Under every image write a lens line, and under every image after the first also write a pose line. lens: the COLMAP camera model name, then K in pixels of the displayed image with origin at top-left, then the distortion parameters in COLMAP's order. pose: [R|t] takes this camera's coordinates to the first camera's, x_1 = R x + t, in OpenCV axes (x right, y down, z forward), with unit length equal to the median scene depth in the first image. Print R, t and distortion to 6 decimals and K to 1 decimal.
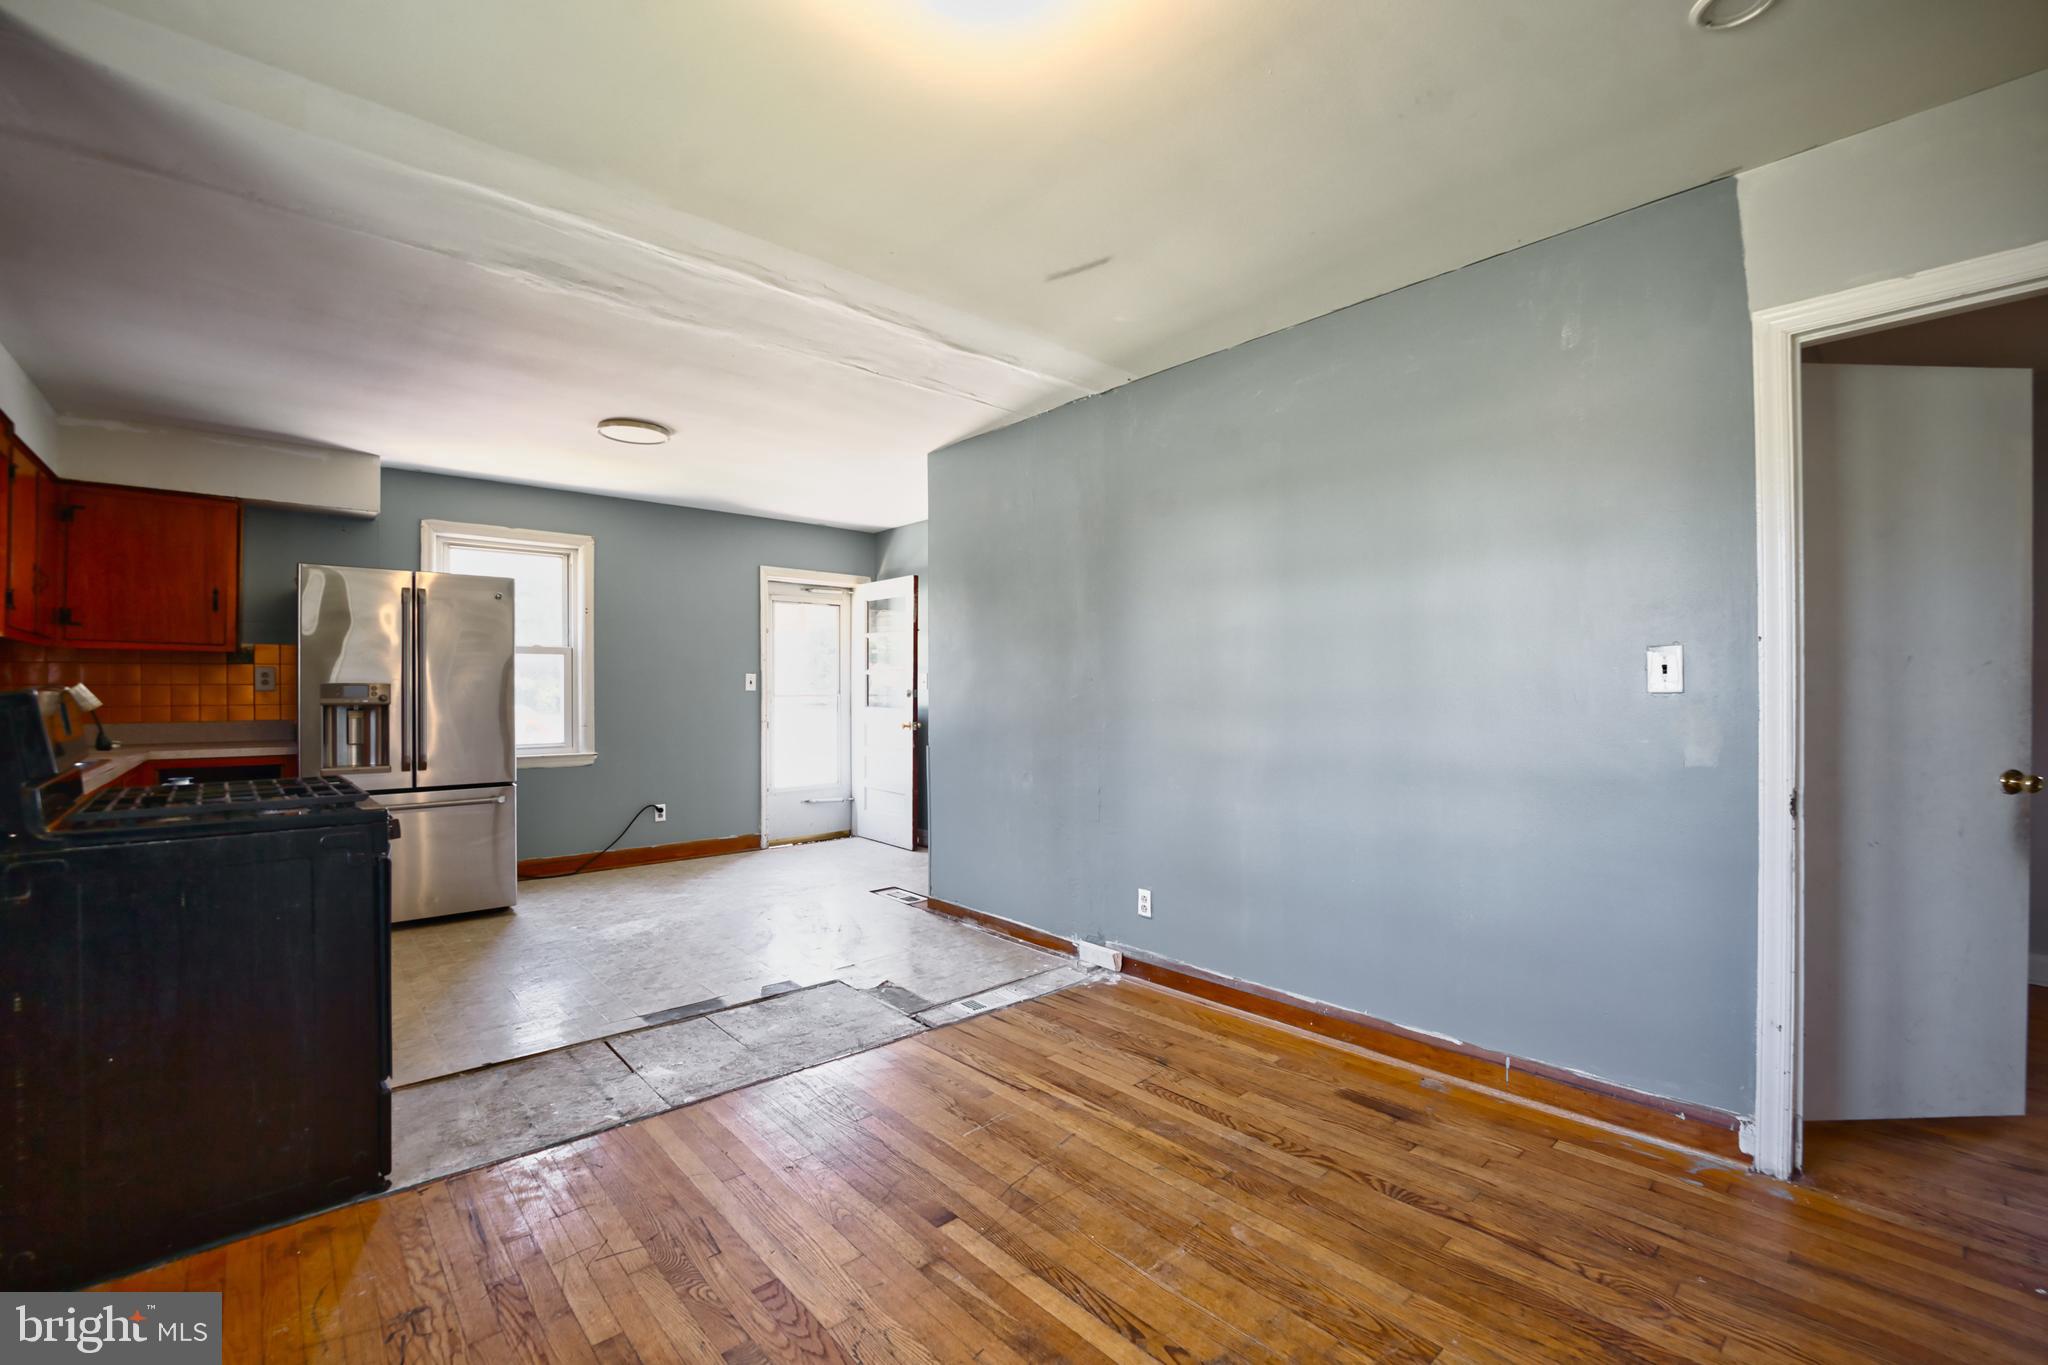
lens RADIAL K [[868.4, 0, 1029.3], [0, 868.4, 682.0], [0, 0, 1]] dist [-0.024441, 0.000651]
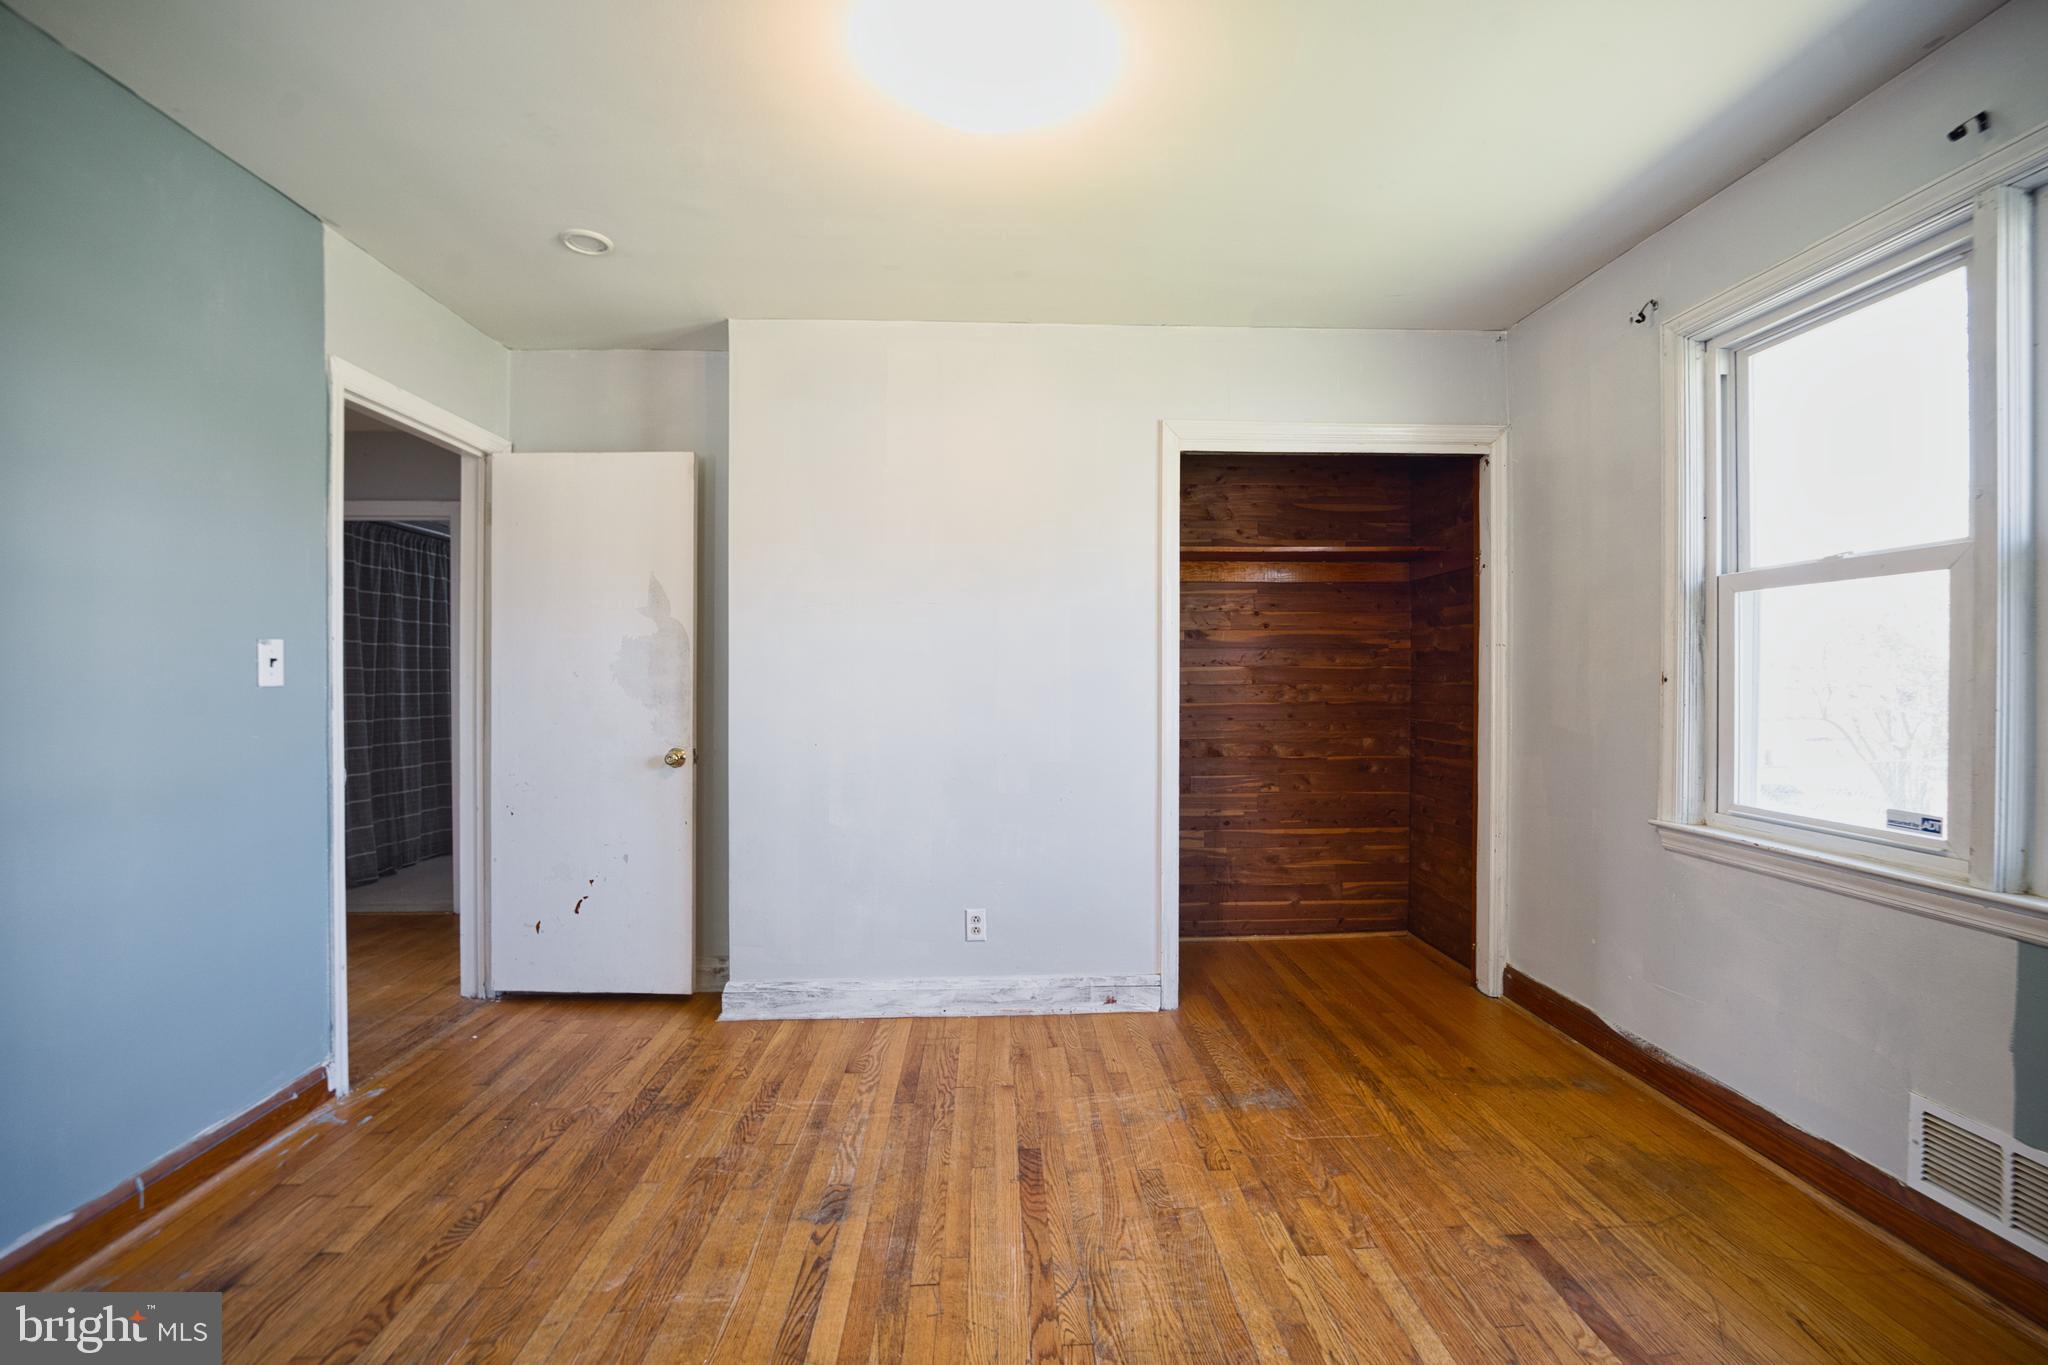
lens RADIAL K [[868.4, 0, 1028.2], [0, 868.4, 675.8], [0, 0, 1]] dist [-0.024441, 0.000651]
pose [[-0.770056, 0.005002, 0.637957, -0.655526], [-0.001061, 0.999958, -0.009121, 0.008801], [-0.637976, -0.007701, -0.770018, 1.390208]]
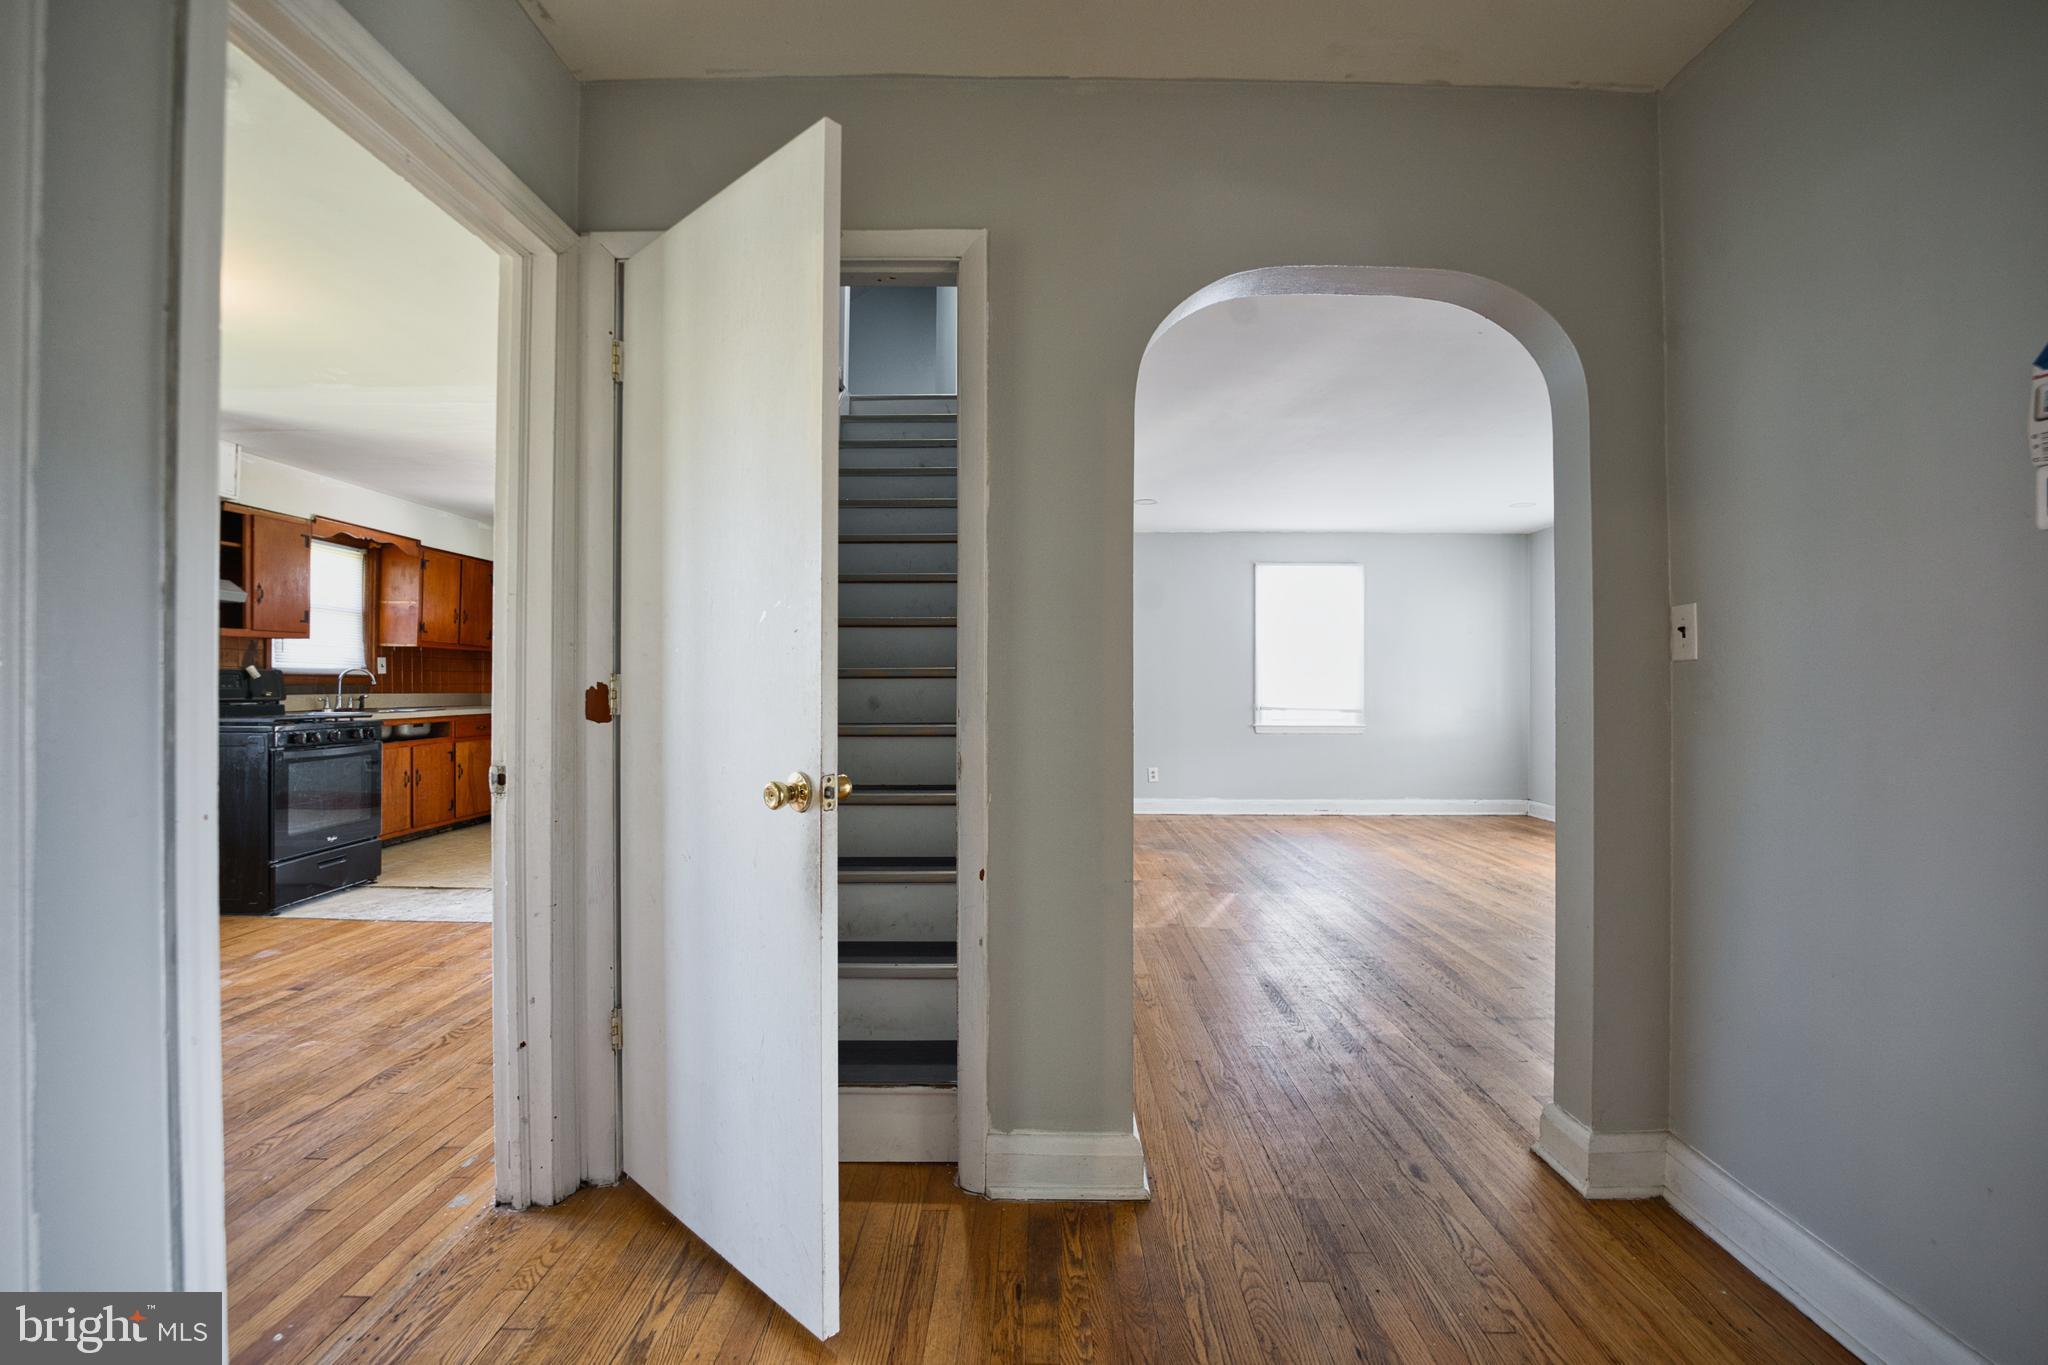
lens RADIAL K [[868.4, 0, 1031.6], [0, 868.4, 680.5], [0, 0, 1]] dist [-0.024441, 0.000651]
pose [[0.739819, 0.002523, -0.672801, 2.037734], [-0.001902, 0.999997, 0.001659, 0.033368], [0.672803, 0.000052, 0.739821, 0.750856]]
